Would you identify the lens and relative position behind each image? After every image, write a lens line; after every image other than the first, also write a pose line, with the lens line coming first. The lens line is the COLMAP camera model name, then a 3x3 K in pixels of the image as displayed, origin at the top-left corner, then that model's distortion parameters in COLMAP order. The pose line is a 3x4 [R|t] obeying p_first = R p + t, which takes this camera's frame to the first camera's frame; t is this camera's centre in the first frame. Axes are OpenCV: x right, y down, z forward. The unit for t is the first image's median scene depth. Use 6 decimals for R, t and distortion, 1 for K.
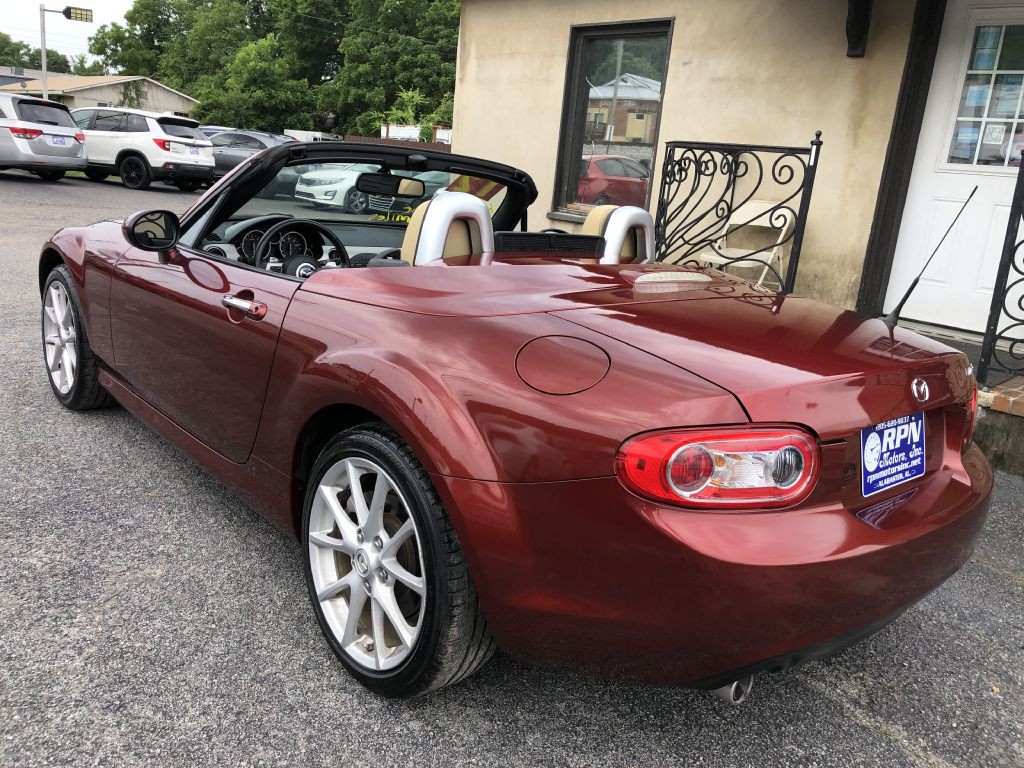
lens RADIAL K [[827.2, 0, 522.2], [0, 827.2, 379.6], [0, 0, 1]] dist [0.037322, -0.044121]
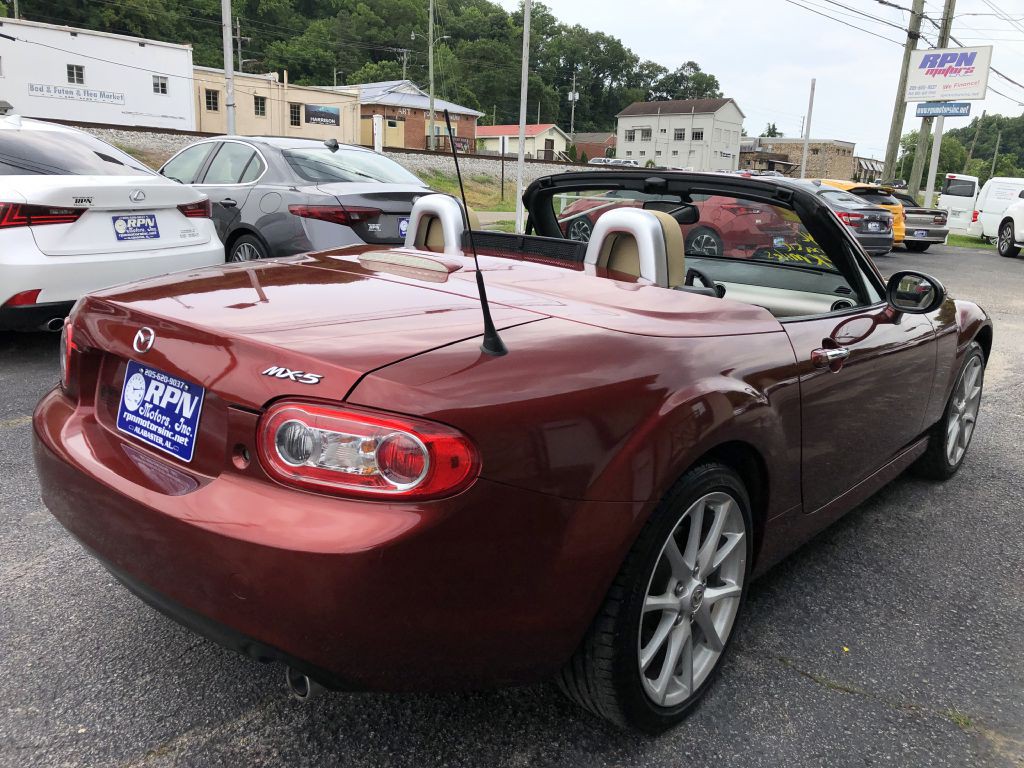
lens RADIAL K [[832.6, 0, 512.0], [0, 832.6, 384.0], [0, 0, 1]] dist [0.013333, 0.005272]
pose [[0.132362, 0.134407, -0.982046, 1.191359], [-0.271839, 0.957698, 0.094436, -0.114763], [0.953197, 0.254459, 0.163300, 1.025811]]
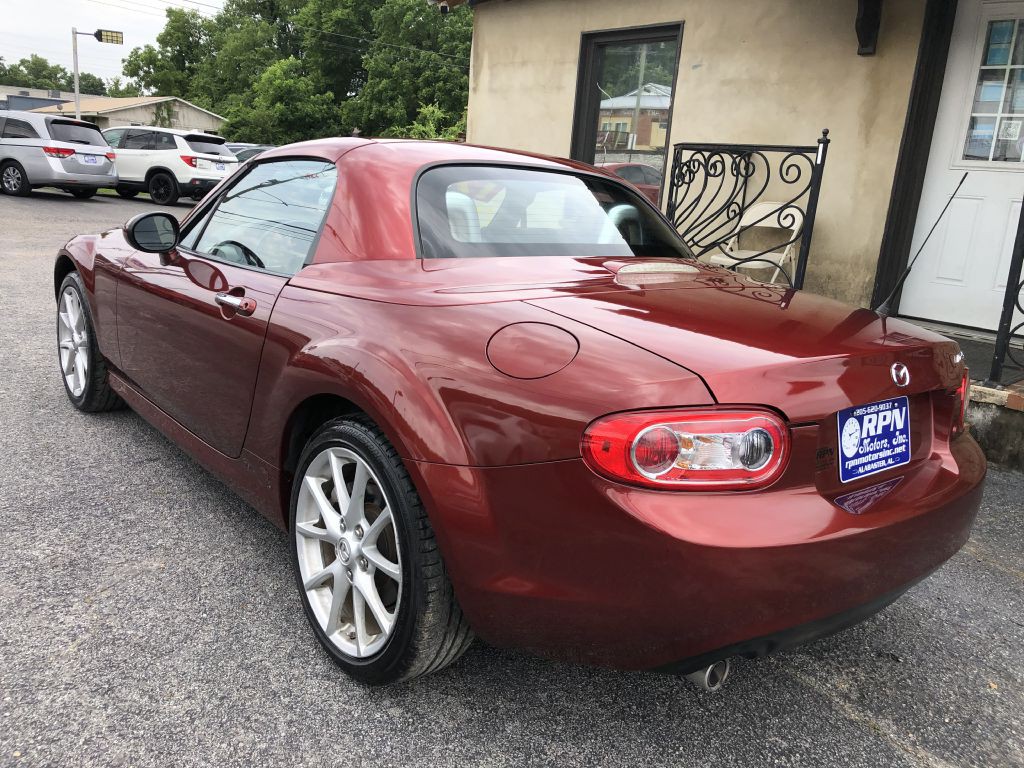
lens RADIAL K [[831.1, 0, 511.0], [0, 831.1, 380.0], [0, 0, 1]] dist [0.012456, -0.008810]
pose [[0.999045, -0.006455, -0.043212, 0.049271], [0.005873, 0.999890, -0.013590, 0.023992], [0.043295, 0.013323, 0.998973, -0.005446]]
